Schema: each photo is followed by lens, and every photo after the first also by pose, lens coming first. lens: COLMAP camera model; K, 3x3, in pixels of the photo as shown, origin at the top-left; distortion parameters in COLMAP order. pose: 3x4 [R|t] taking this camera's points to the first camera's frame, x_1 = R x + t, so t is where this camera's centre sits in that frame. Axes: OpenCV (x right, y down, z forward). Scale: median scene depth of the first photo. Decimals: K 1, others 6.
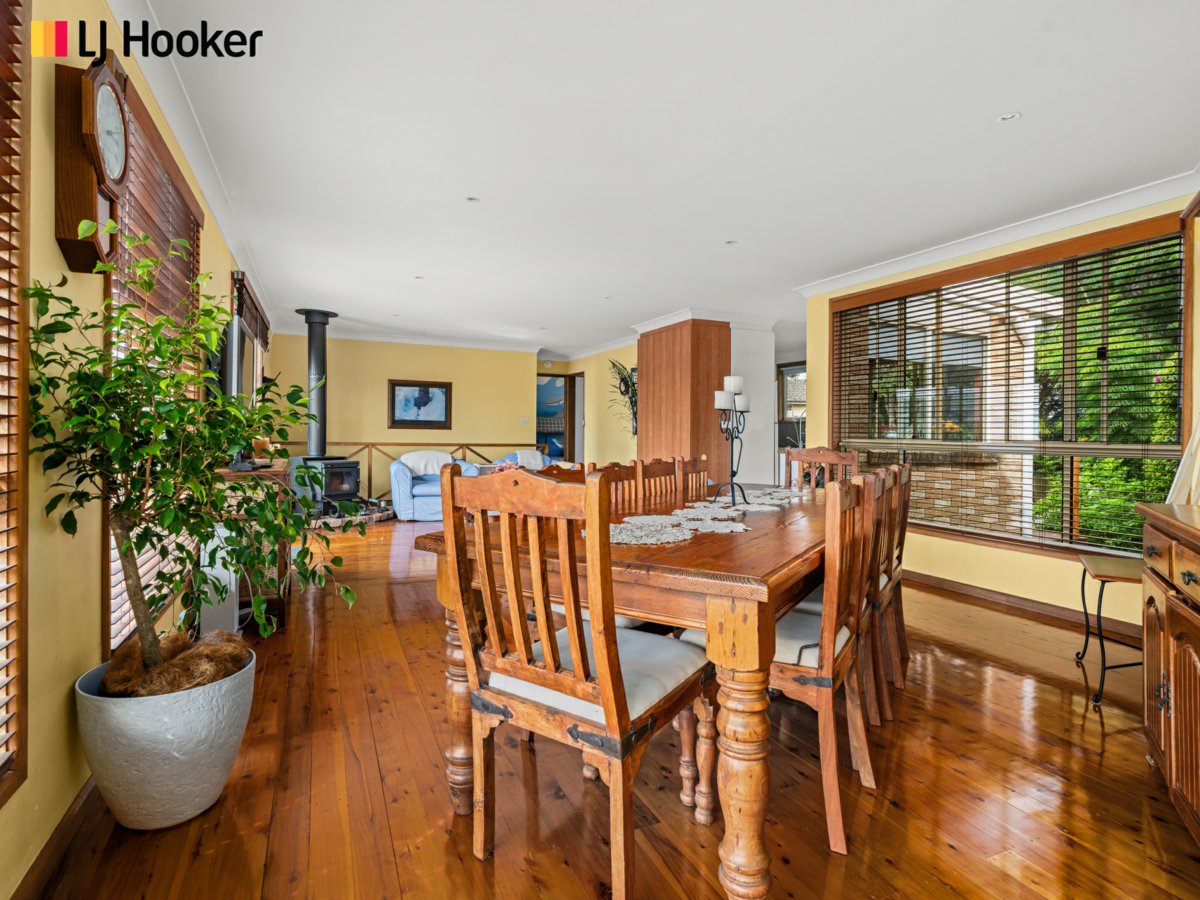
lens RADIAL K [[639.0, 0, 598.3], [0, 639.0, 426.6], [0, 0, 1]] dist [-0.002097, -0.000203]
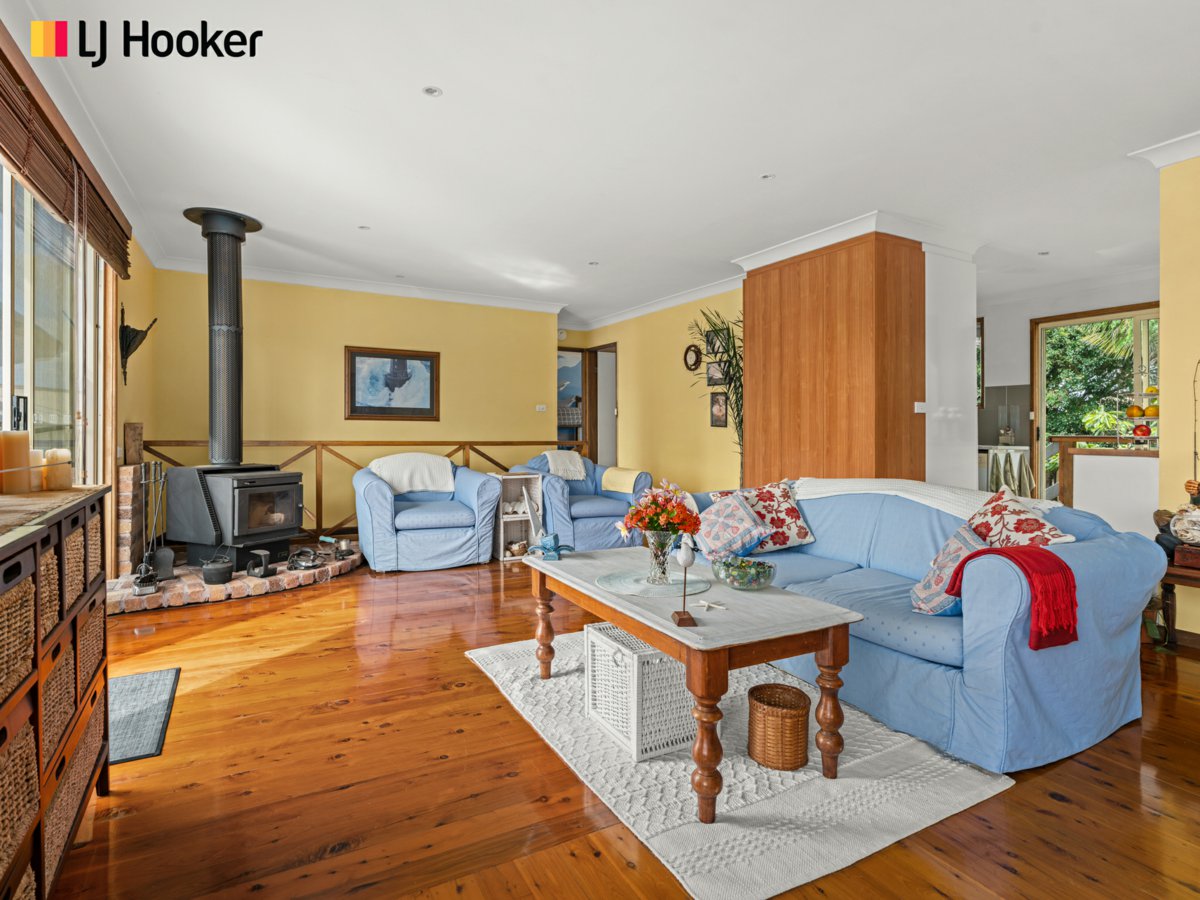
lens RADIAL K [[626.0, 0, 601.2], [0, 626.0, 428.2], [0, 0, 1]] dist [0.001842, -0.000138]
pose [[0.995611, -0.005516, 0.093424, -0.142511], [0.004705, 0.999949, 0.008891, 0.008447], [-0.093468, -0.008413, 0.995587, 0.372197]]
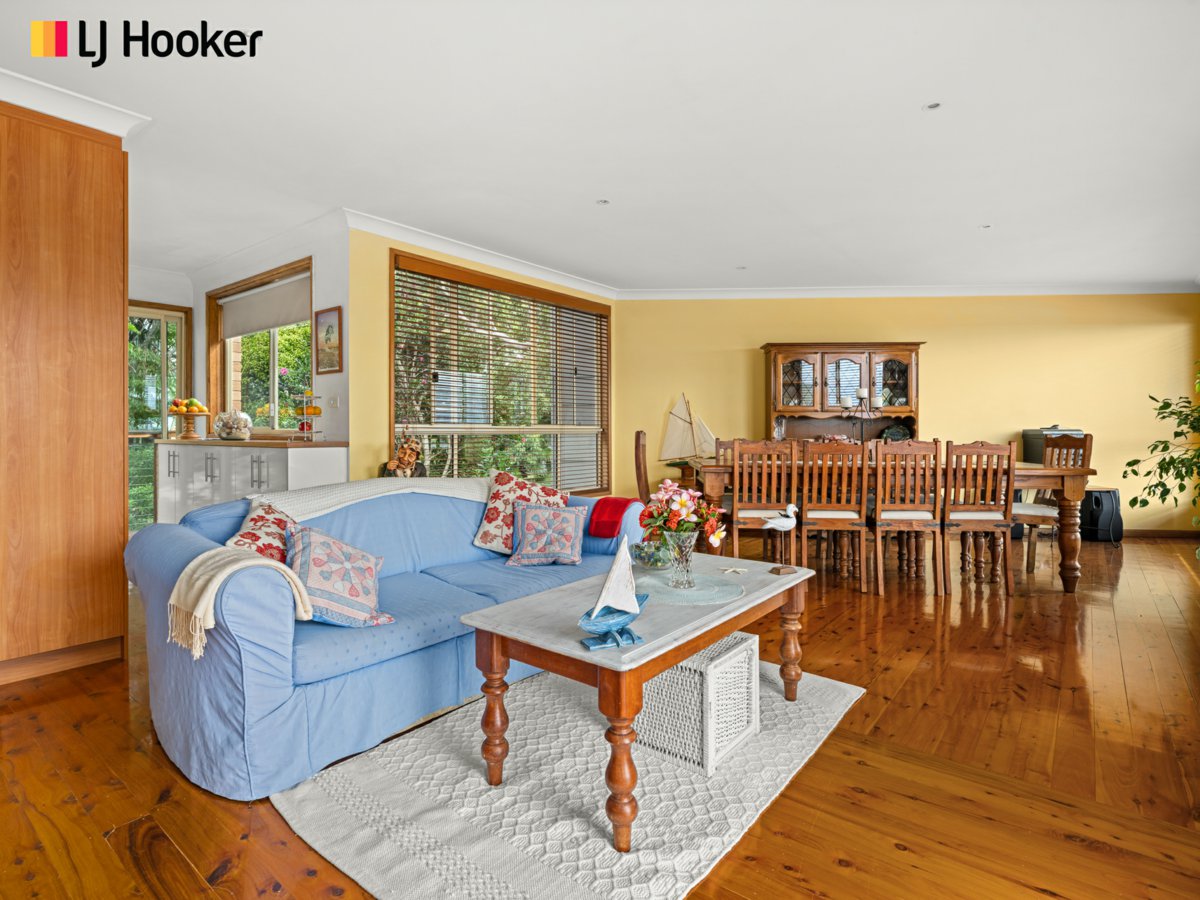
lens RADIAL K [[626.0, 0, 601.2], [0, 626.0, 428.2], [0, 0, 1]] dist [0.001842, -0.000138]
pose [[-0.472302, -0.012502, 0.881348, -0.313439], [-0.009888, 0.999912, 0.008885, 0.009793], [-0.881381, -0.004518, -0.472384, 0.811859]]
